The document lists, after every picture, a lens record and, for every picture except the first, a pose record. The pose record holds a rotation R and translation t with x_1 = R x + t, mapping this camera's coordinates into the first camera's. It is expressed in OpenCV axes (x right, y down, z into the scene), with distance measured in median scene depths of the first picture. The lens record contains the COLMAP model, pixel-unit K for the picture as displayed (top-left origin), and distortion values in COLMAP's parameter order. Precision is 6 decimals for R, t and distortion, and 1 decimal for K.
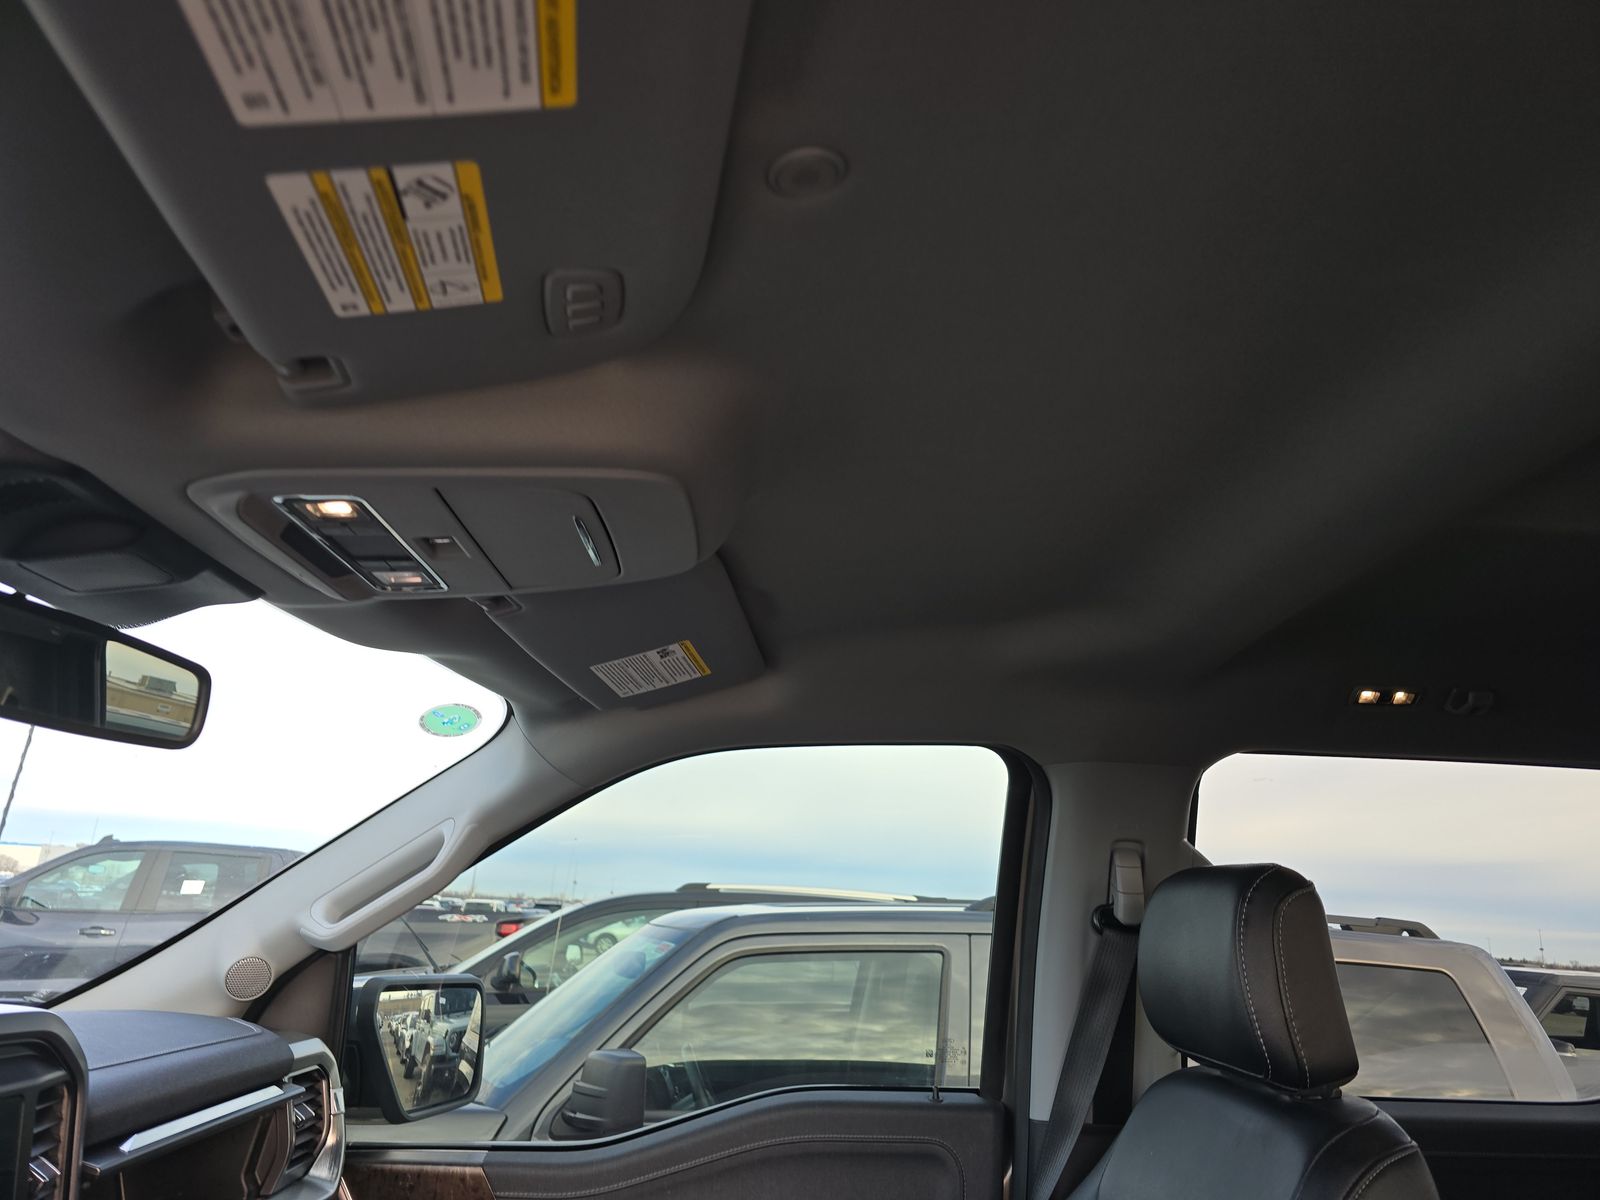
lens RADIAL K [[1085.7, 0, 805.8], [0, 1085.7, 599.0], [0, 0, 1]] dist [0.038898, -0.016162]
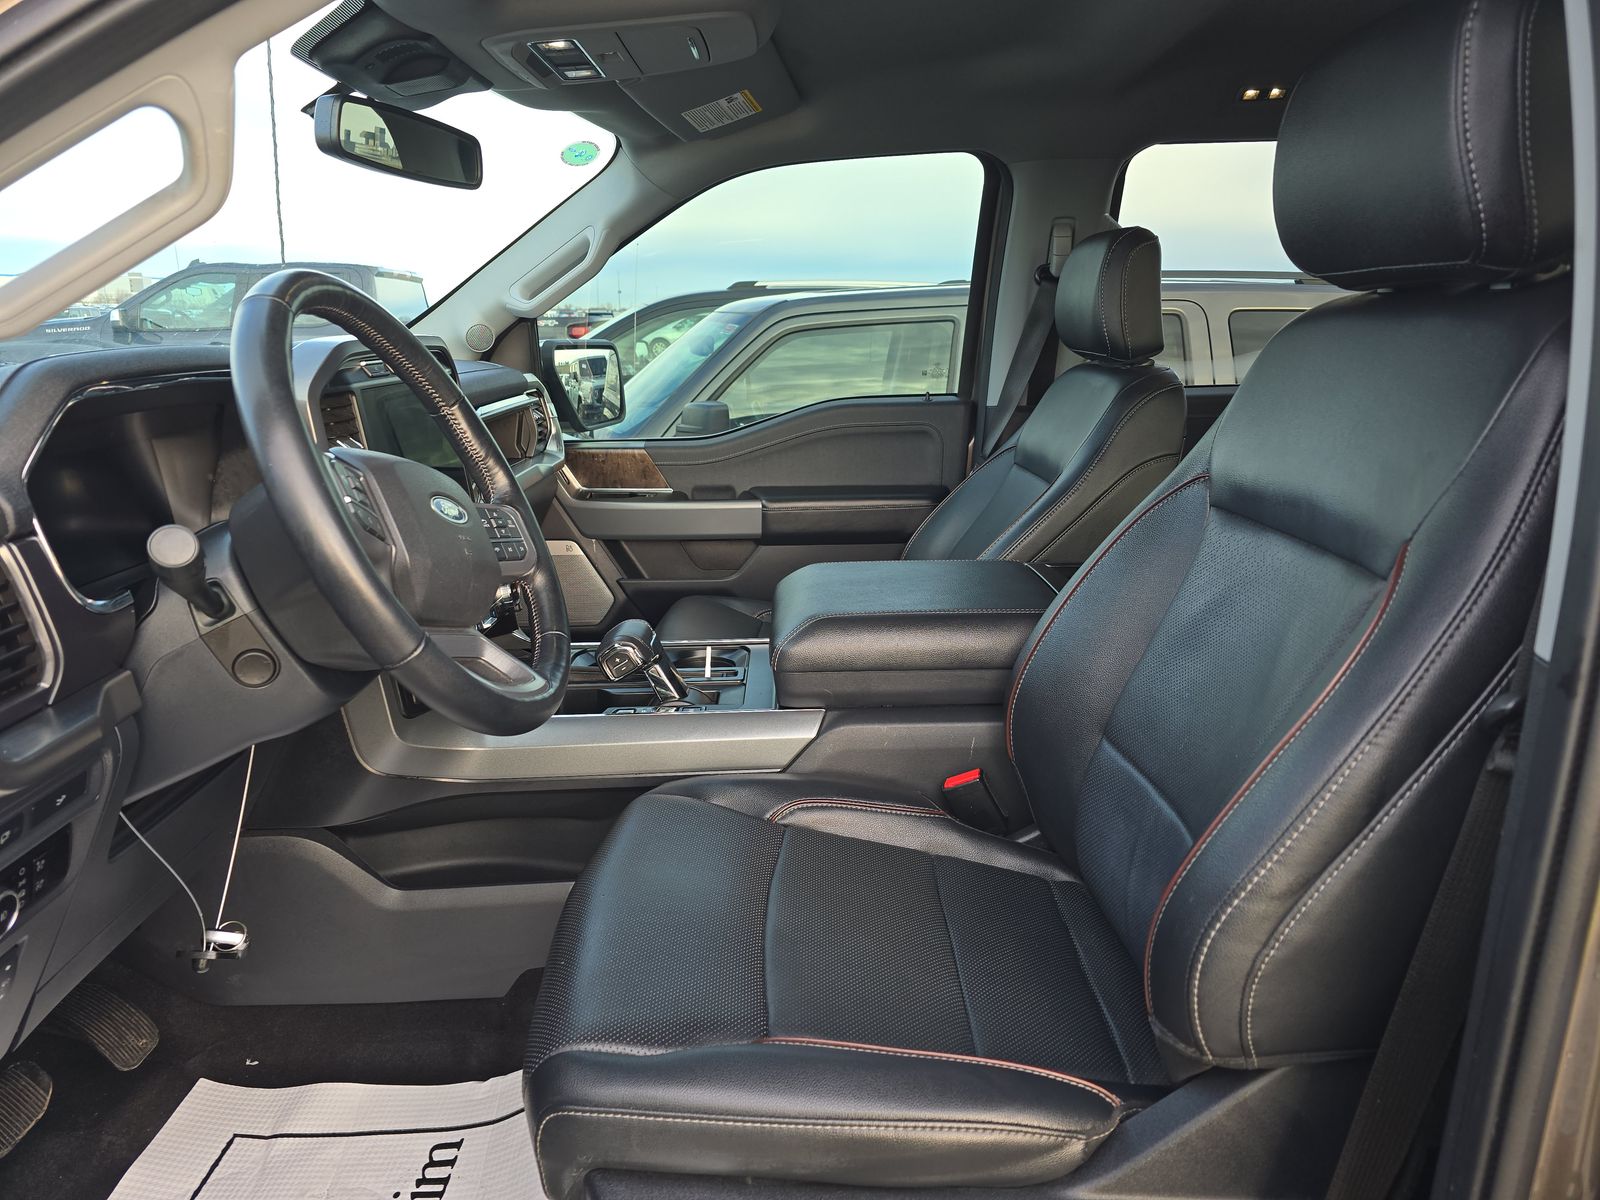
lens RADIAL K [[1085.7, 0, 817.3], [0, 1085.7, 597.4], [0, 0, 1]] dist [0.038898, -0.016162]
pose [[0.998510, -0.038293, -0.038884, 0.012939], [0.052782, 0.858701, 0.509752, -0.096656], [0.013869, -0.511045, 0.859442, -0.482445]]
